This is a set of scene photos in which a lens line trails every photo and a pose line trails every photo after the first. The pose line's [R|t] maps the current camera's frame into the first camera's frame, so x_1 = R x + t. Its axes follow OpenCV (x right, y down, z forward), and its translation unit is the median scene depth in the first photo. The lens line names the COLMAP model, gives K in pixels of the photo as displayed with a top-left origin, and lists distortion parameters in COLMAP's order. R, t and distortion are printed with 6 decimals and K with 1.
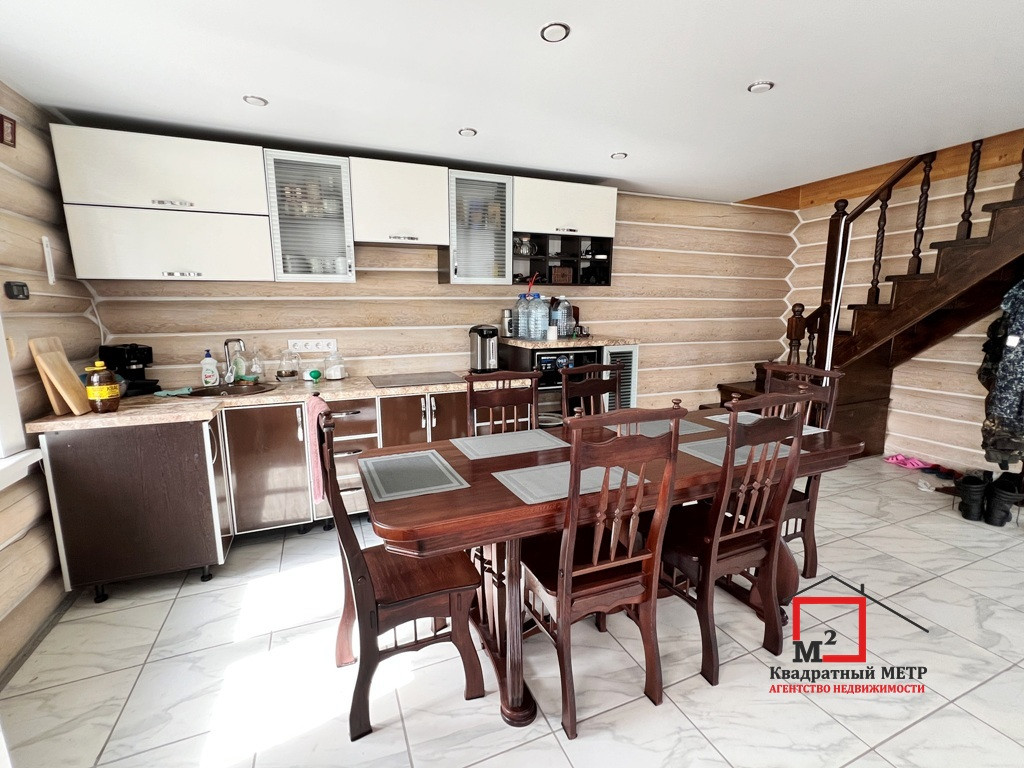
lens RADIAL K [[461.4, 0, 505.4], [0, 461.4, 386.9], [0, 0, 1]] dist [-0.005303, 0.000934]
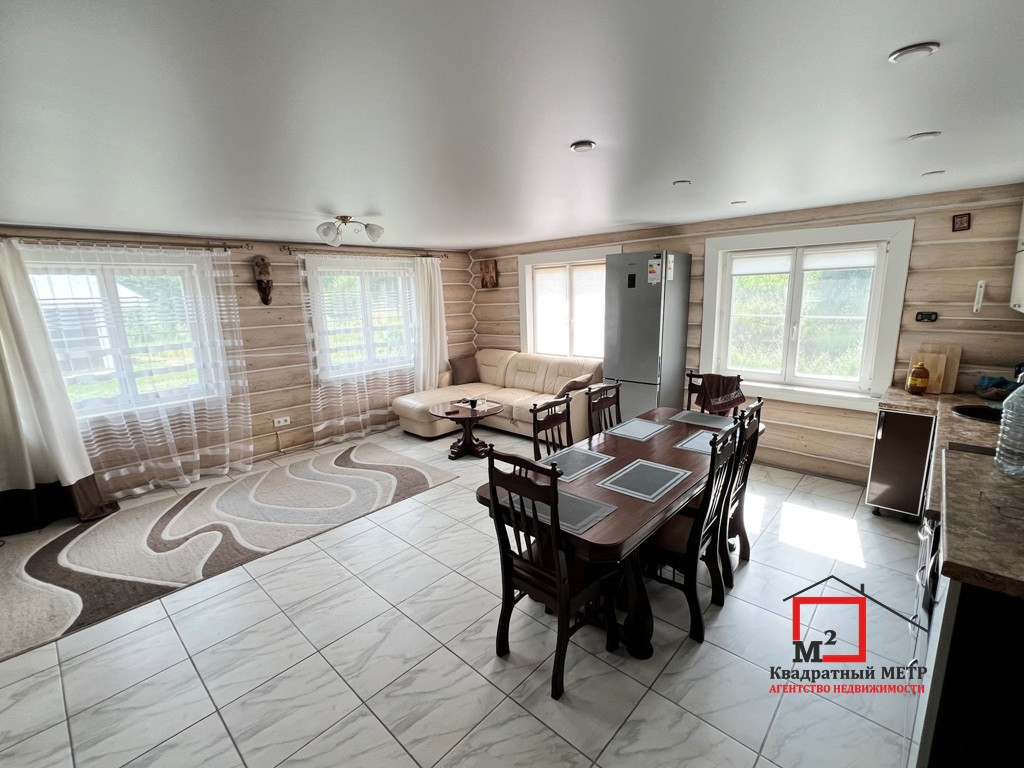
lens RADIAL K [[461.4, 0, 505.1], [0, 461.4, 379.7], [0, 0, 1]] dist [-0.005303, 0.000934]
pose [[-0.912019, 0.109186, -0.395349, 0.825587], [-0.035160, 0.939553, 0.340592, -0.379249], [0.408639, 0.324527, -0.853051, 1.386058]]
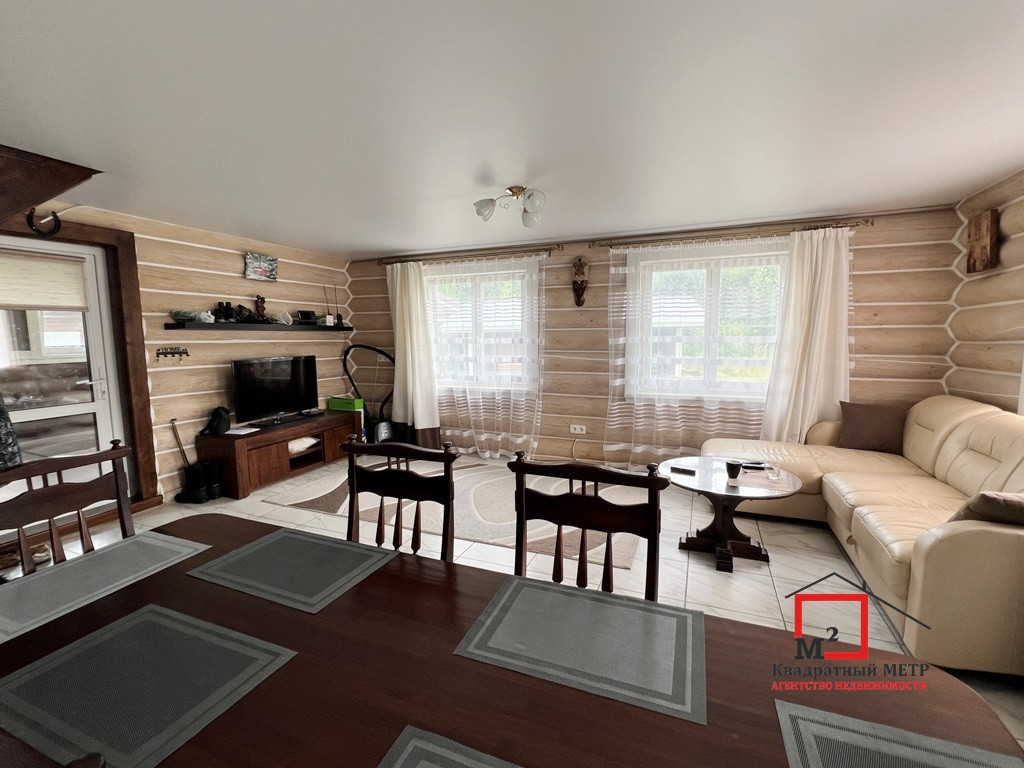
lens RADIAL K [[461.4, 0, 508.8], [0, 461.4, 390.2], [0, 0, 1]] dist [-0.005303, 0.000934]
pose [[-0.701804, -0.073605, 0.708557, -0.124817], [0.143163, 0.959782, 0.241501, -0.166318], [-0.697836, 0.270925, -0.663042, 0.808861]]
